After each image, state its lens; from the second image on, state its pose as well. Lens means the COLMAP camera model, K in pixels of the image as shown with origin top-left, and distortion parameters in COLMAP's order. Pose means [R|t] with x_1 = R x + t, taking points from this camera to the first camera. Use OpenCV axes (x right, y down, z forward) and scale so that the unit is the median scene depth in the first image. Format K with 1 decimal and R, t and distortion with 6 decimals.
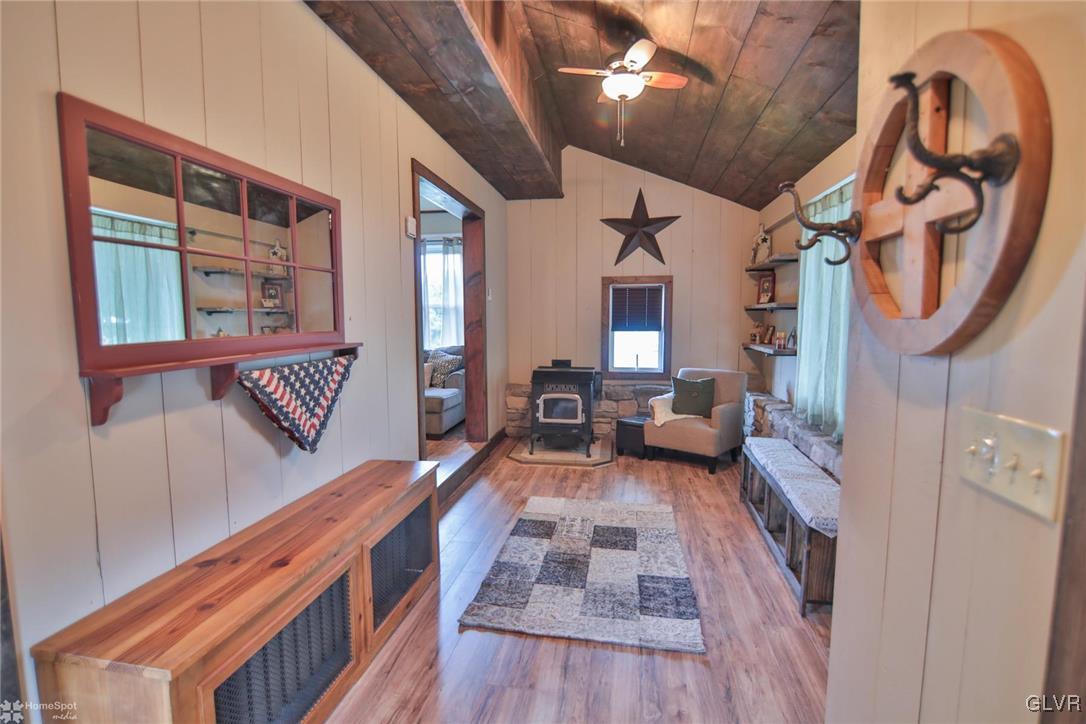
lens RADIAL K [[523.1, 0, 539.0], [0, 523.1, 368.0], [0, 0, 1]] dist [-0.016397, -0.000655]
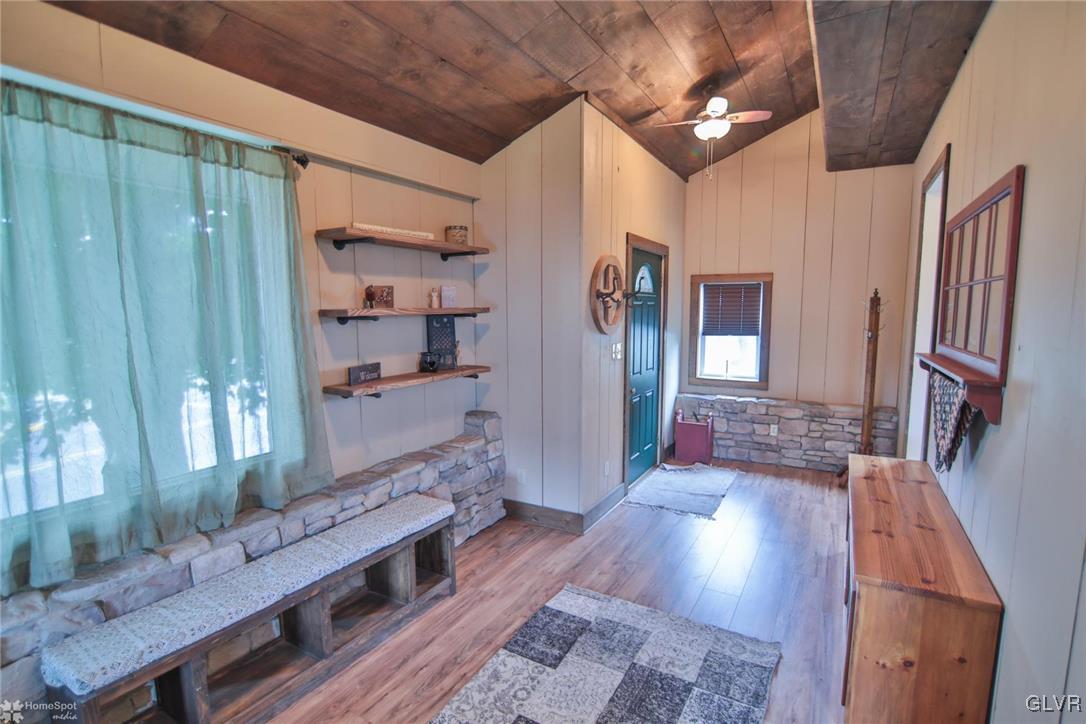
lens RADIAL K [[529.0, 0, 541.0], [0, 529.0, 369.5], [0, 0, 1]] dist [-0.019453, -0.000605]
pose [[-0.939386, -0.031201, 0.341439, -0.046261], [0.042533, 0.977553, 0.206351, -0.210656], [-0.340214, 0.208366, -0.916972, 1.695018]]
